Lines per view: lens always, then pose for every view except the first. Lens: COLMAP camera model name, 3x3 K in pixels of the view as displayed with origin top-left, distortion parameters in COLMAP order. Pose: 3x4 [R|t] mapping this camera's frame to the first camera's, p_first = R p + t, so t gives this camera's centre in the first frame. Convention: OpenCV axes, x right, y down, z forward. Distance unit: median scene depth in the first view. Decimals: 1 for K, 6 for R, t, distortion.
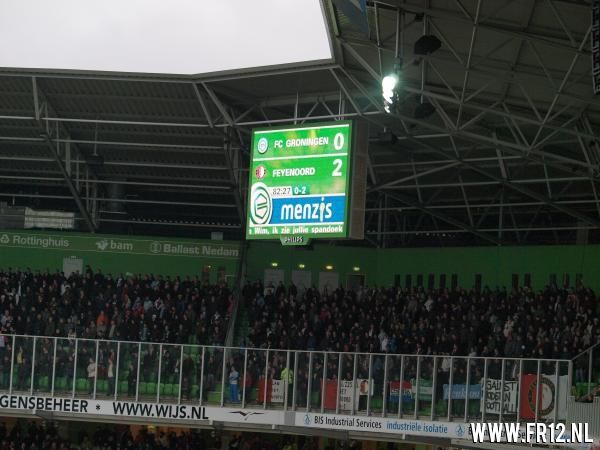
lens RADIAL K [[3184.4, 0, 301.2], [0, 3184.4, 226.0], [0, 0, 1]] dist [0.841557, 0.000000]
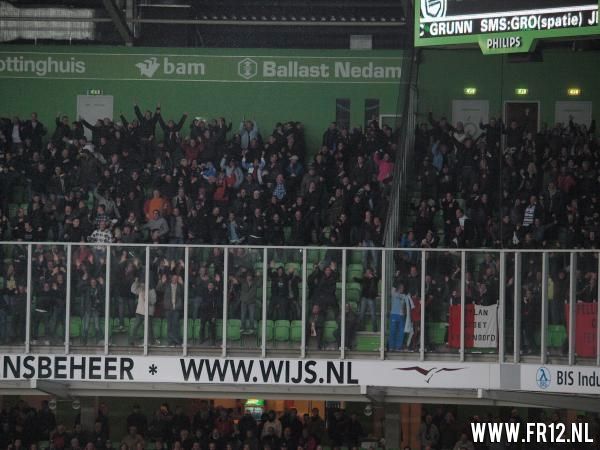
lens RADIAL K [[3184.4, 0, 305.6], [0, 3184.4, 226.4], [0, 0, 1]] dist [0.841557, 0.000000]
pose [[0.997195, -0.038185, -0.064380, -0.002253], [0.042079, 0.997295, 0.060267, 0.001242], [0.061904, -0.062807, 0.996104, 0.465134]]
